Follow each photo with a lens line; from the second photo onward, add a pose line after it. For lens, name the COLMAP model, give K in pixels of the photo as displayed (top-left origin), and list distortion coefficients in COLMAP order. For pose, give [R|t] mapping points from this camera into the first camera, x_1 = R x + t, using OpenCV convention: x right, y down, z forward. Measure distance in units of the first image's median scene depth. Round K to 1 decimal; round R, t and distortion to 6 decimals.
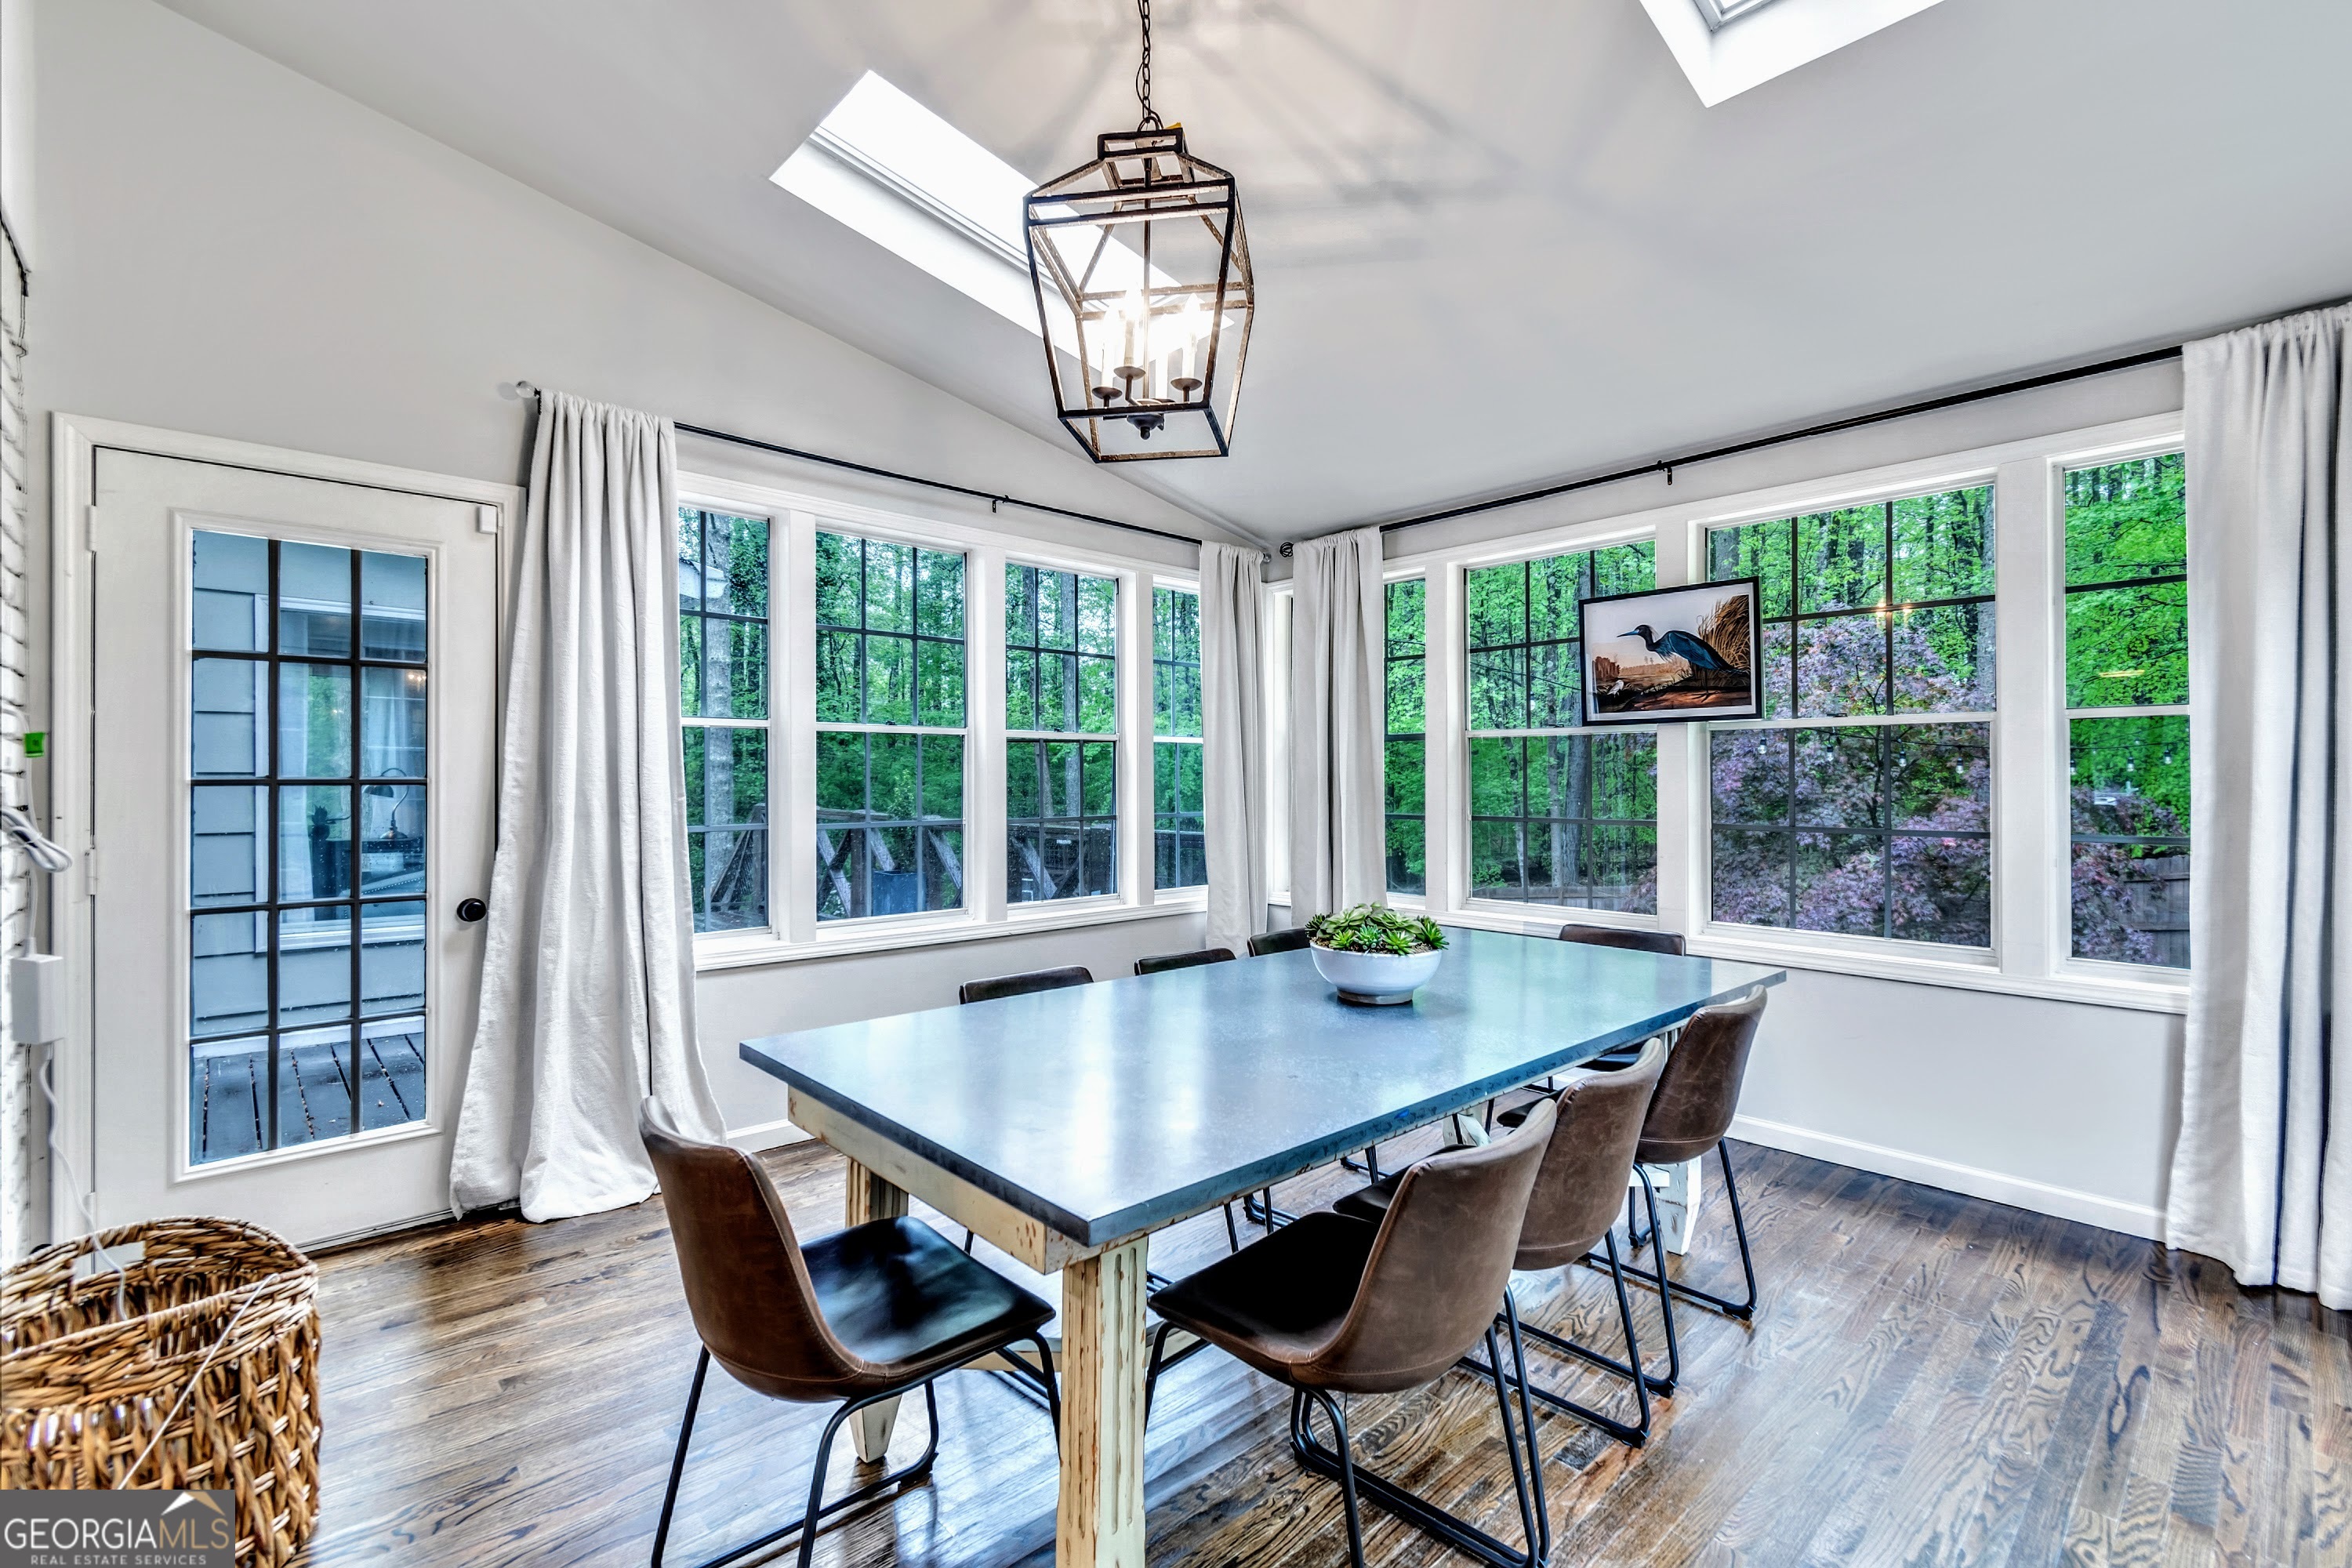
lens RADIAL K [[1036.0, 0, 1195.4], [0, 1036.0, 782.0], [0, 0, 1]] dist [0.002346, -0.000369]
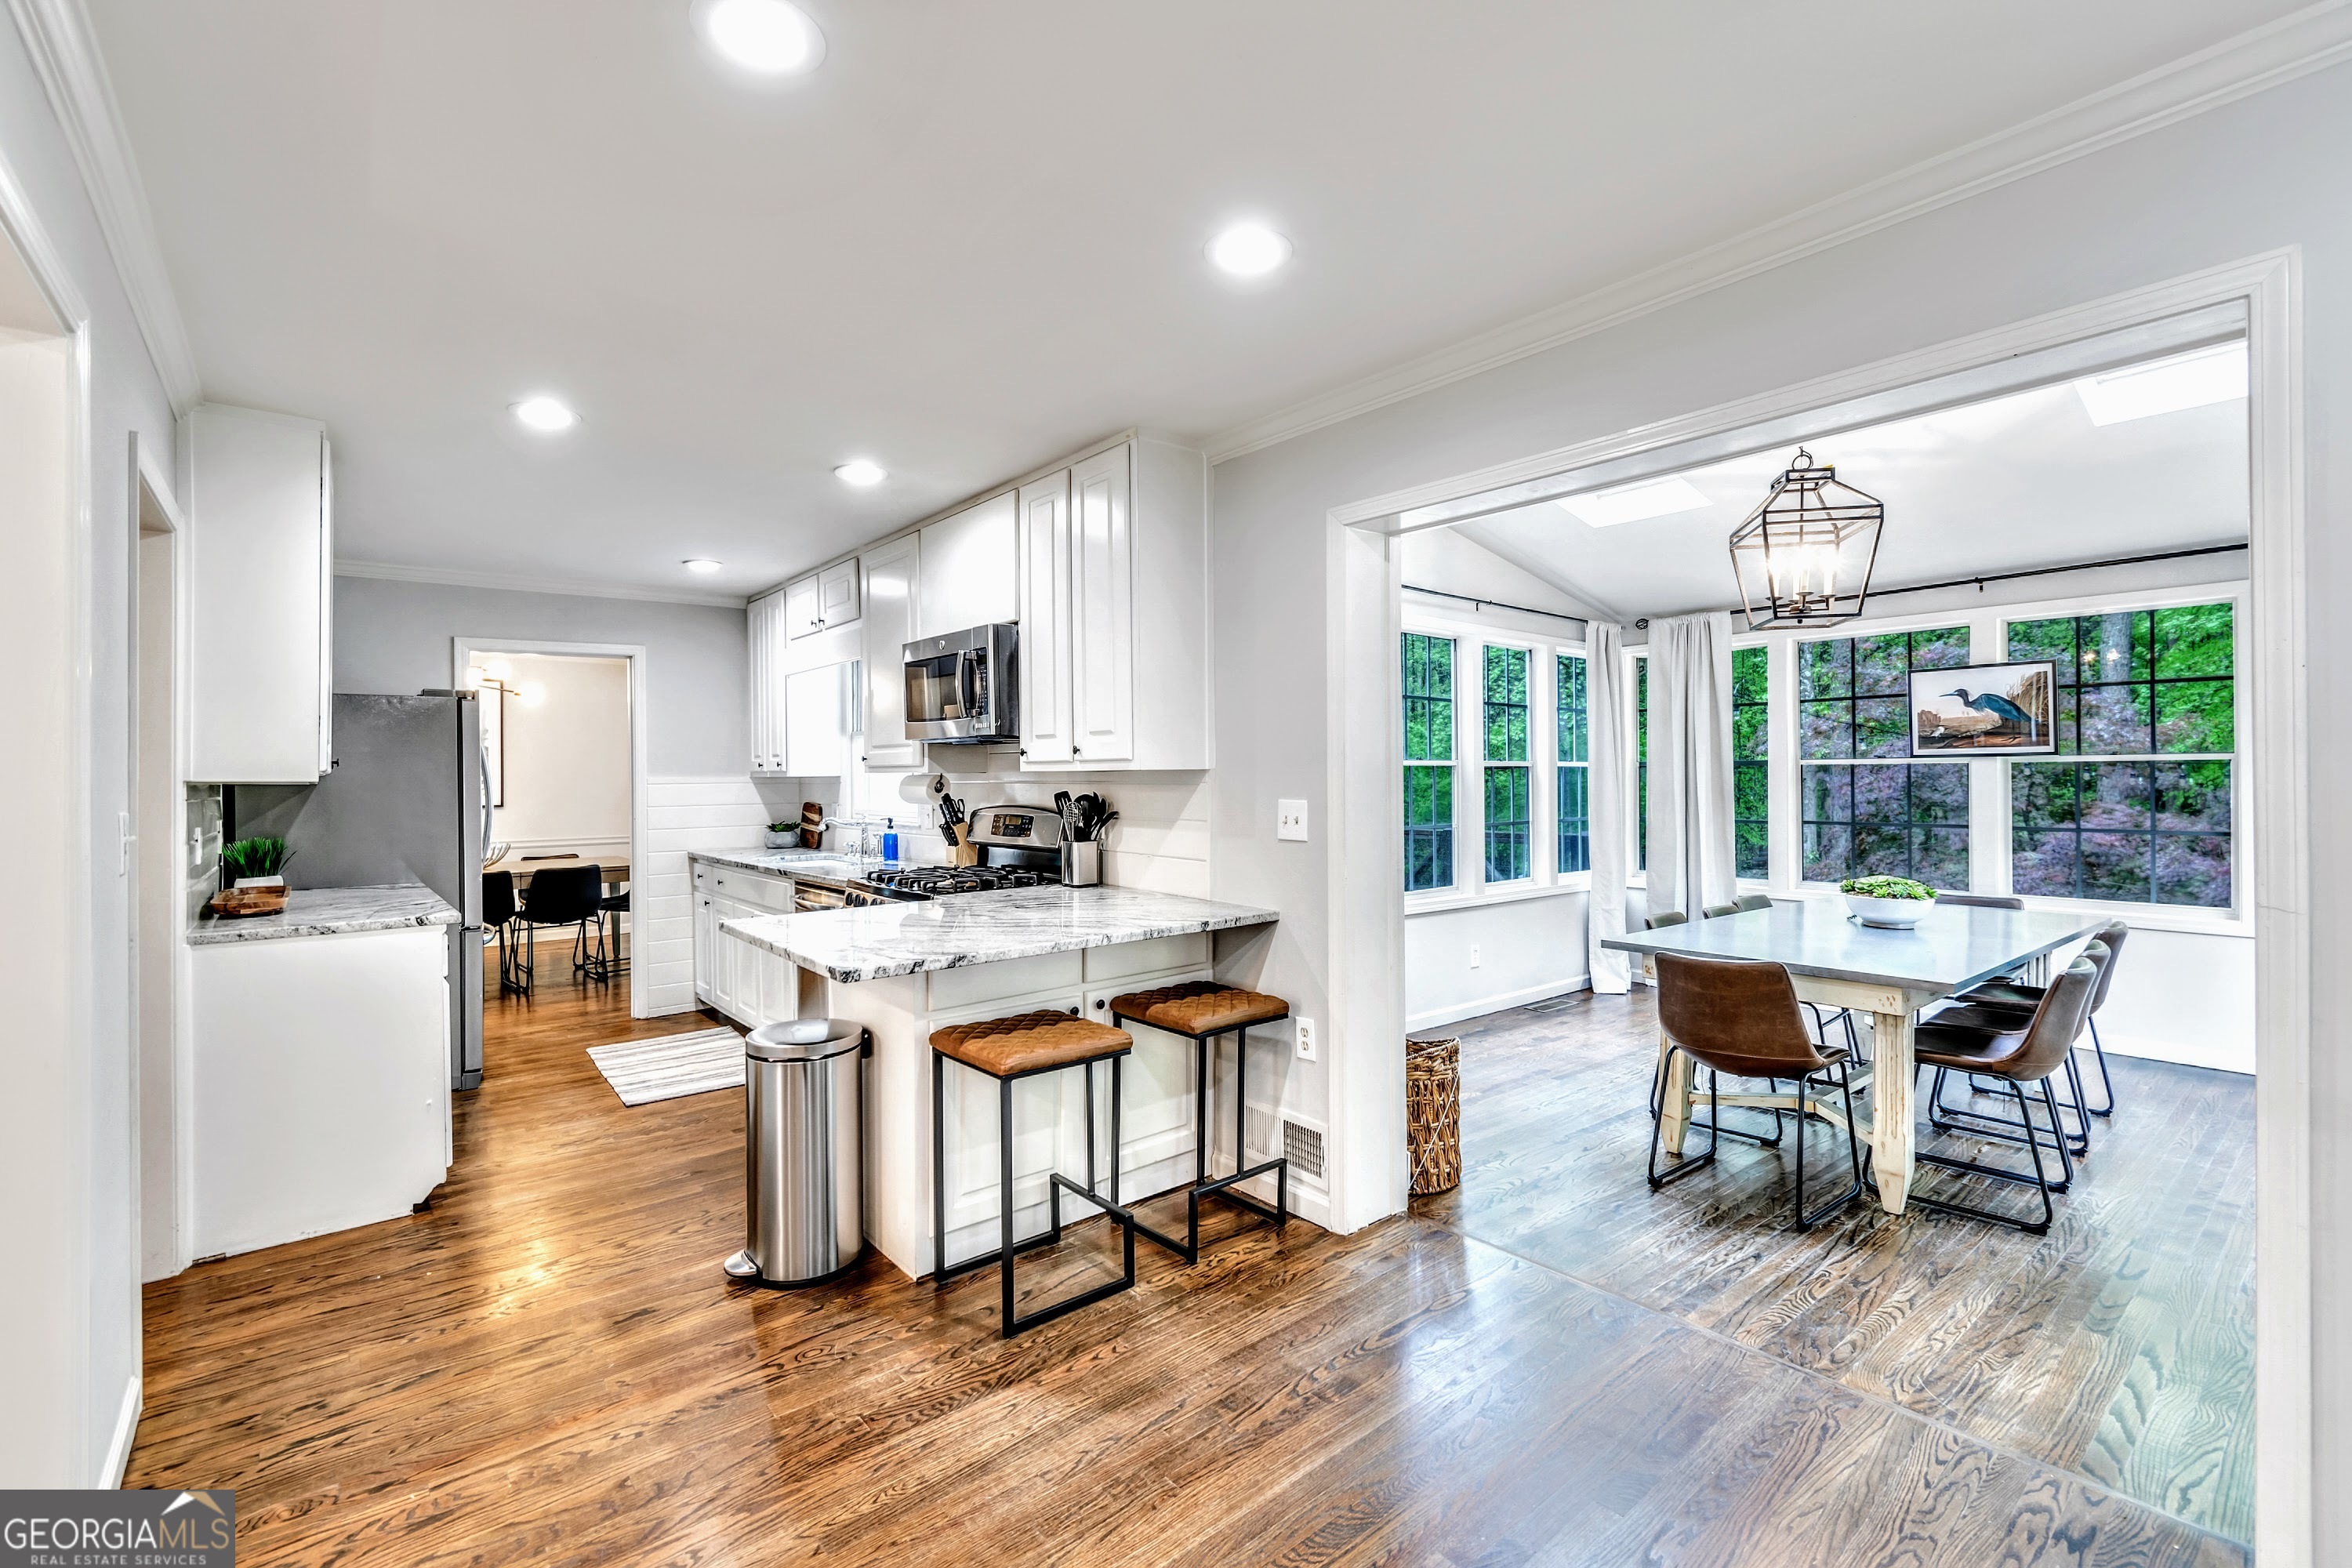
lens RADIAL K [[1036.0, 0, 1187.9], [0, 1036.0, 779.3], [0, 0, 1]] dist [0.002346, -0.000369]
pose [[0.998383, -0.002675, -0.056778, -0.557195], [0.002475, 0.999991, -0.003585, -0.022424], [0.056788, 0.003439, 0.998380, -0.501194]]
